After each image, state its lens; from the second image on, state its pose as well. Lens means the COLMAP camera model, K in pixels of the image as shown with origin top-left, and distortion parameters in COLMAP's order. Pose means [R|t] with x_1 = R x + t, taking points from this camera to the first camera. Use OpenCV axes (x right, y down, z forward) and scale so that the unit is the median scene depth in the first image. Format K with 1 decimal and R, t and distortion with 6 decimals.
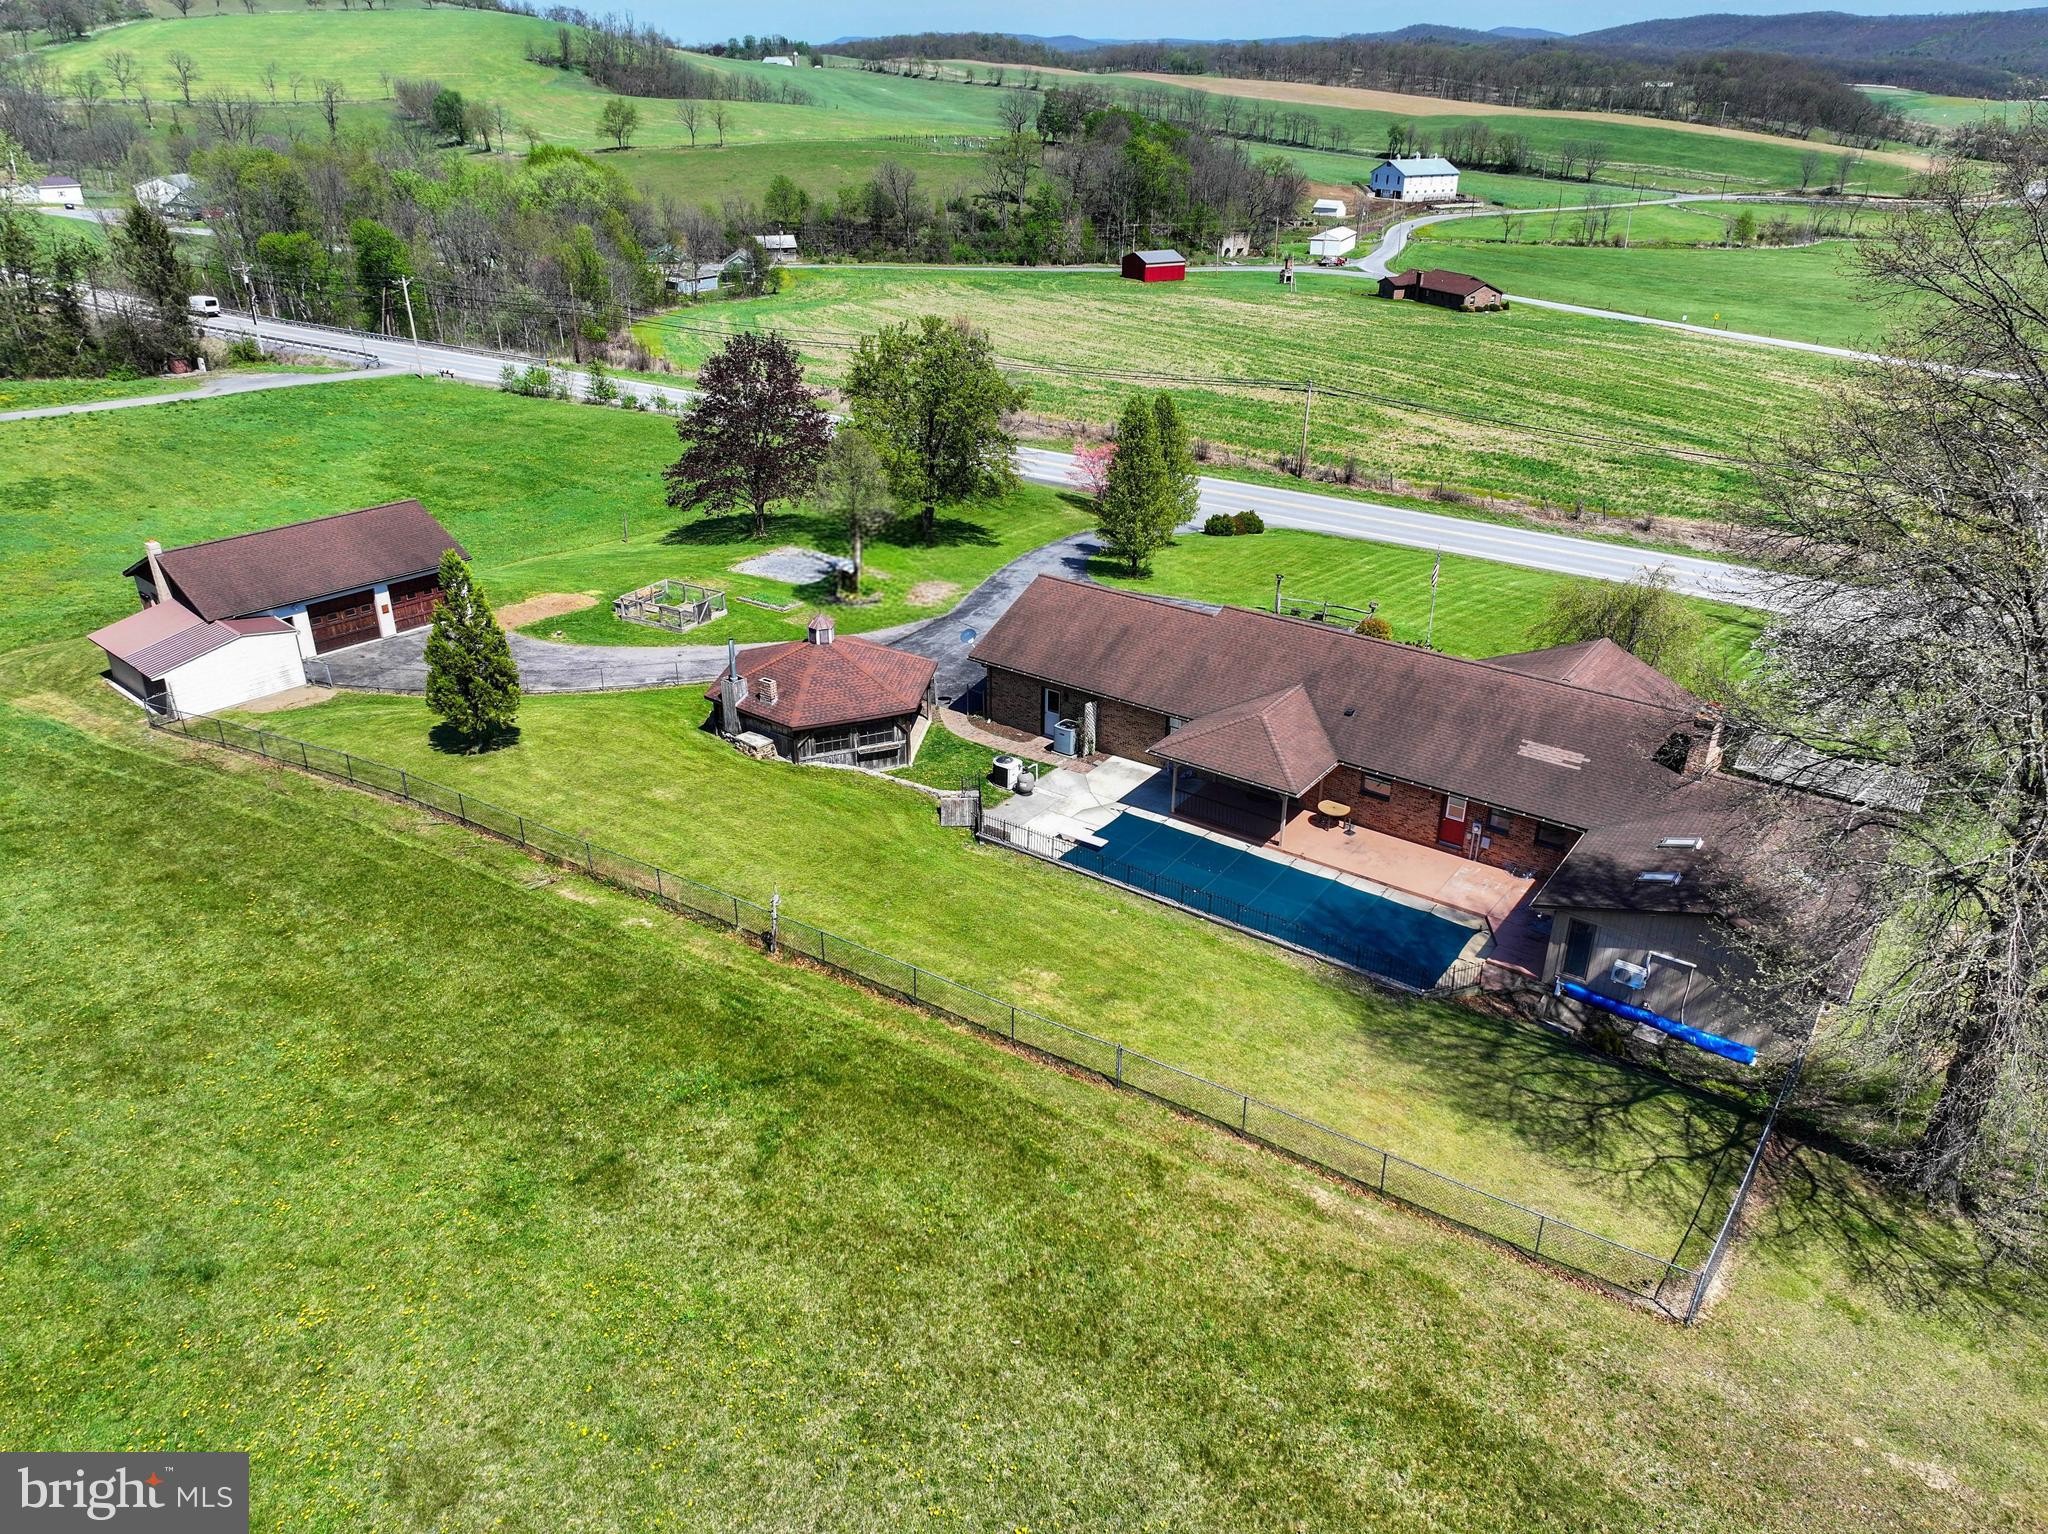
lens RADIAL K [[1426.0, 0, 1022.7], [0, 1426.0, 755.2], [0, 0, 1]] dist [0.004326, 0.006213]
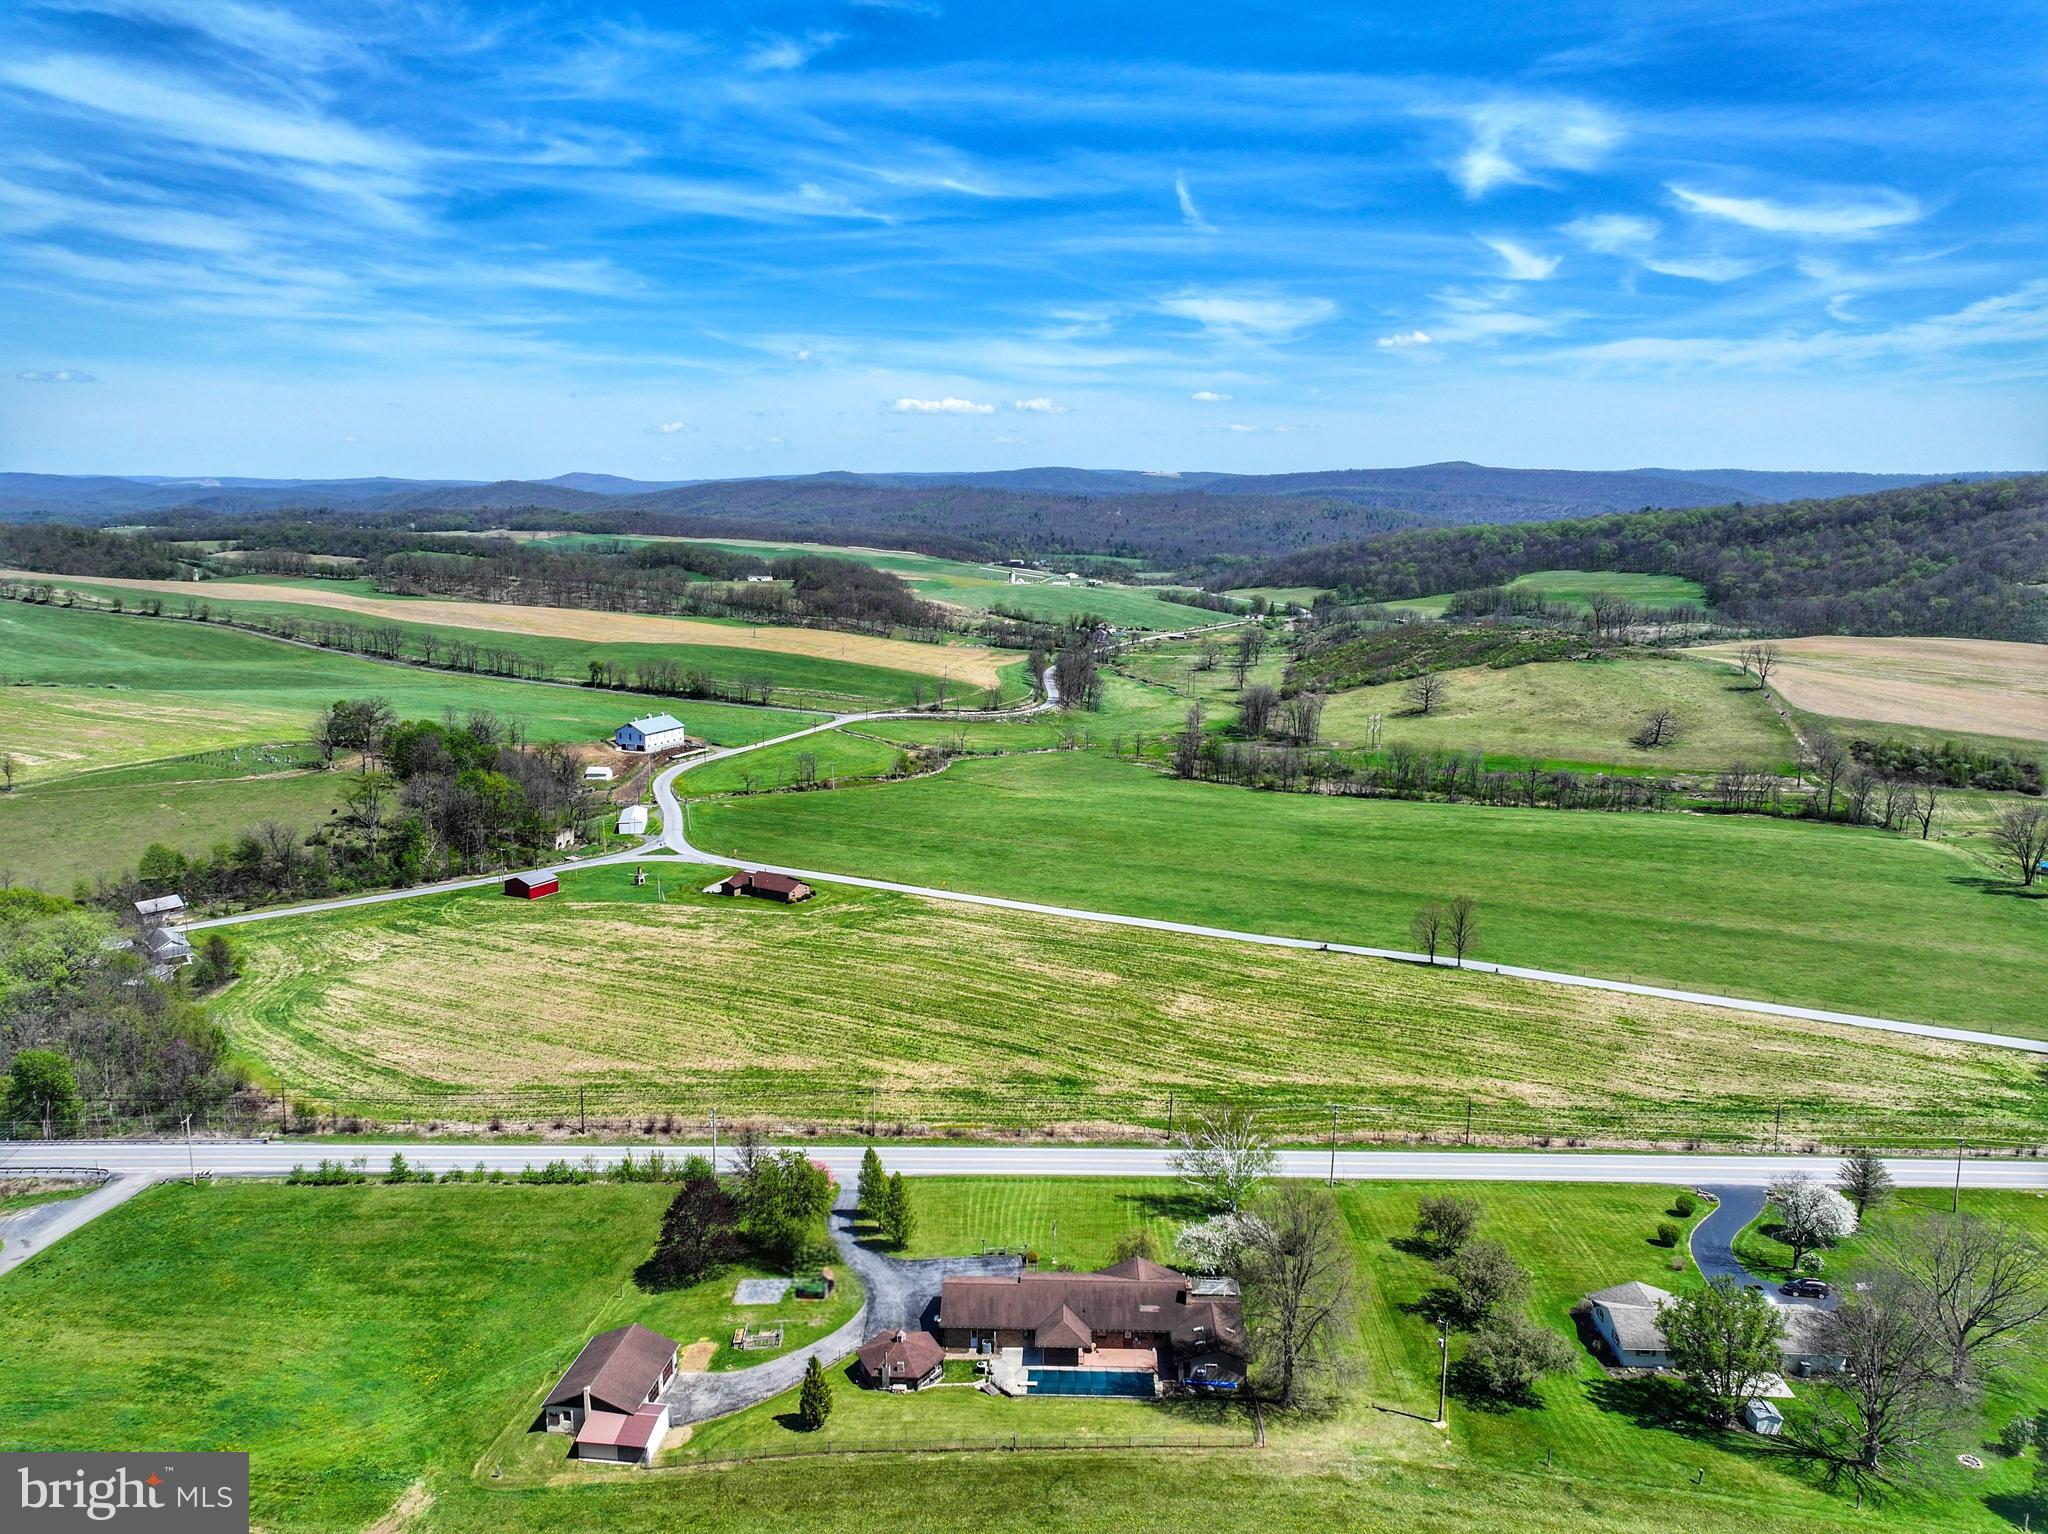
lens RADIAL K [[1426.0, 0, 1022.7], [0, 1426.0, 755.2], [0, 0, 1]] dist [0.004326, 0.006213]
pose [[0.832319, -0.098292, 0.545513, -1.412387], [0.244373, 0.948415, -0.201966, -0.566671], [-0.497522, 0.301409, 0.813403, -1.748257]]
